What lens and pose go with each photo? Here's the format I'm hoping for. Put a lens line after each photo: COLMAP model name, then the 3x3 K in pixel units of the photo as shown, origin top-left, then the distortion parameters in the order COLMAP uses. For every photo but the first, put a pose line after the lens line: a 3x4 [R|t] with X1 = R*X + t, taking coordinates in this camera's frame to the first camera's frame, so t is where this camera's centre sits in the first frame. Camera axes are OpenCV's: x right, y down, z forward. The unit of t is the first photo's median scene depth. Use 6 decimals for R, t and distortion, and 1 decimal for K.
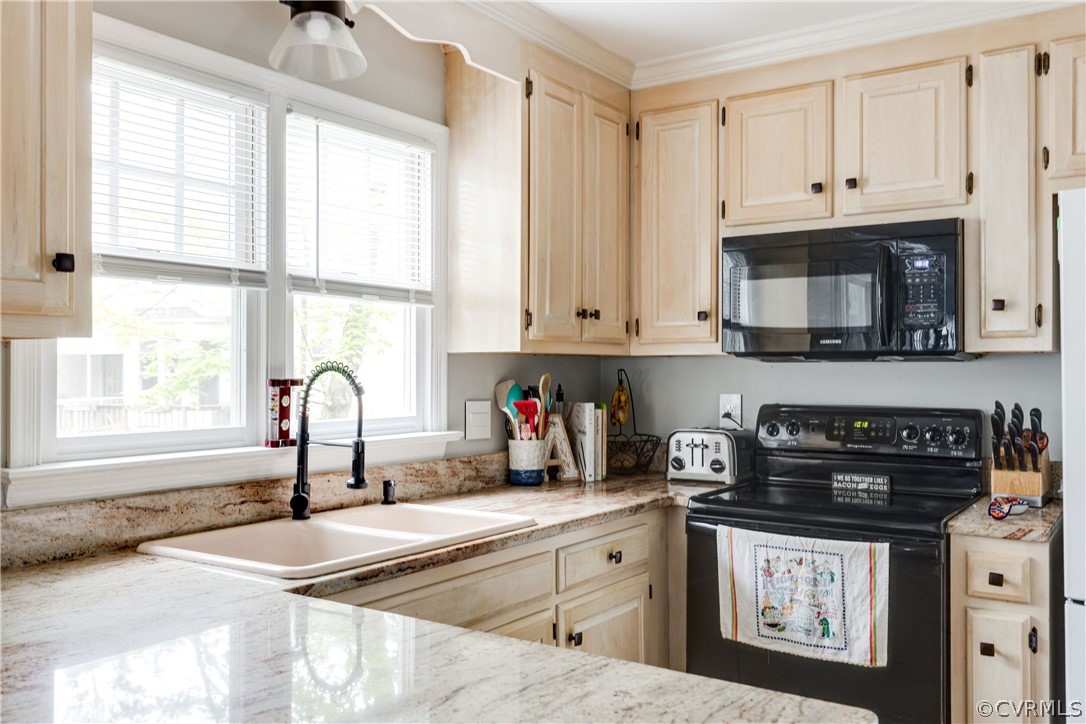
lens RADIAL K [[937.3, 0, 536.1], [0, 937.3, 363.9], [0, 0, 1]] dist [-0.007126, 0.020075]
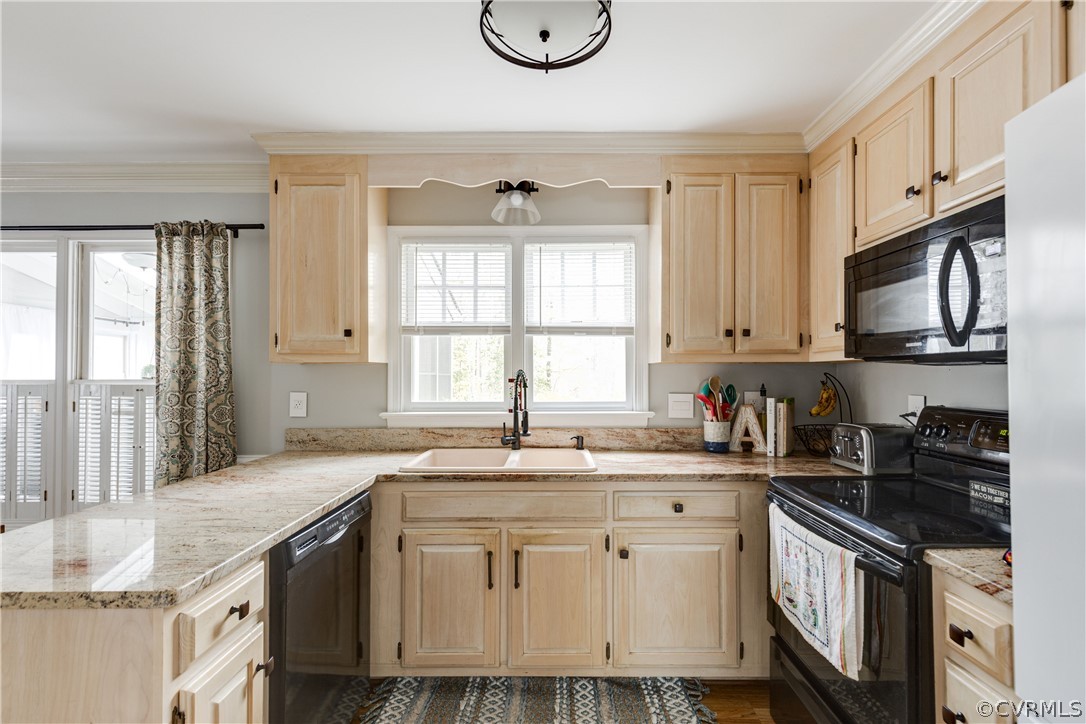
lens RADIAL K [[488.3, 0, 545.0], [0, 488.3, 369.5], [0, 0, 1]] dist [0.008787, -0.002474]
pose [[0.567173, -0.008968, -0.823550, 0.583777], [0.008167, 0.999953, -0.005264, 0.002282], [0.823558, -0.003740, 0.567219, 0.431224]]
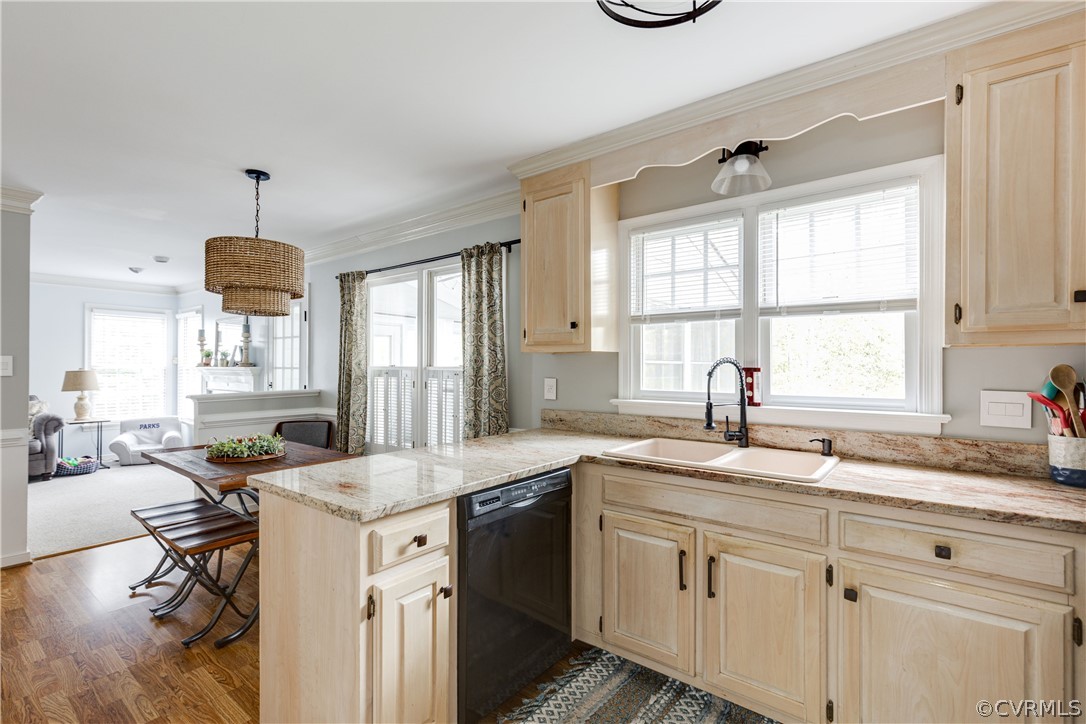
lens RADIAL K [[488.3, 0, 540.1], [0, 488.3, 362.9], [0, 0, 1]] dist [0.008787, -0.002474]
pose [[-0.053035, -0.003229, -0.998587, 0.631809], [0.007835, 0.999963, -0.003650, 0.007067], [0.998562, -0.008018, -0.053008, 0.617648]]
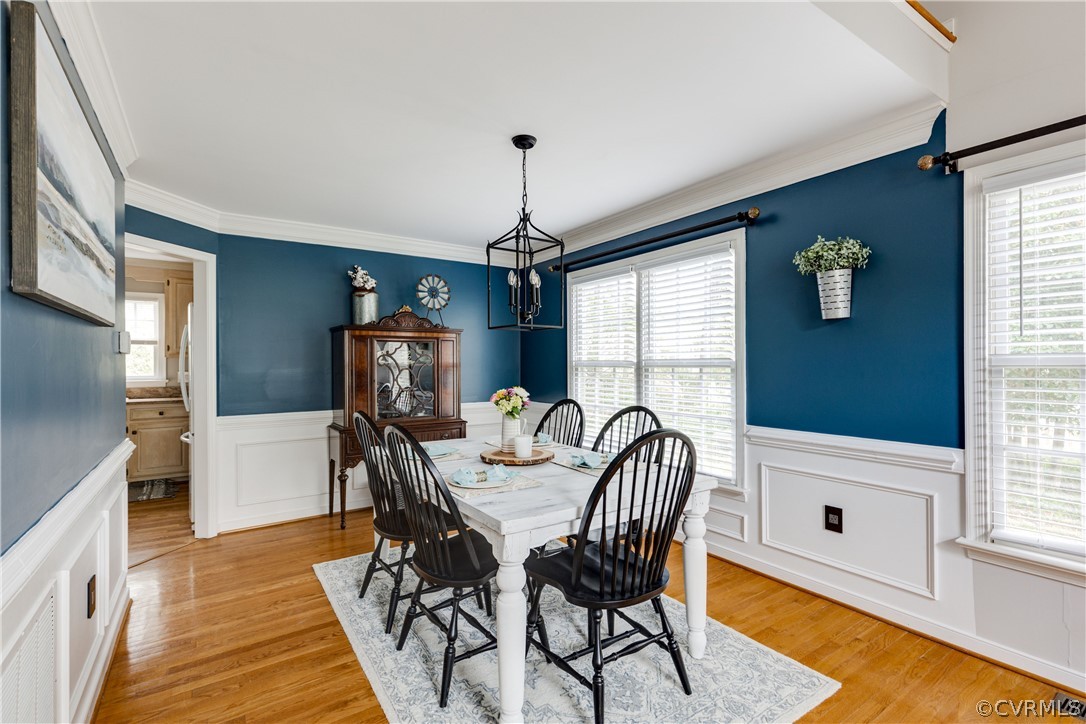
lens RADIAL K [[488.3, 0, 537.7], [0, 488.3, 363.2], [0, 0, 1]] dist [0.008787, -0.002474]
pose [[0.936519, -0.006100, -0.350565, 2.167866], [0.009580, 0.999921, 0.008193, 0.008533], [0.350487, -0.011031, 0.936503, -0.279684]]
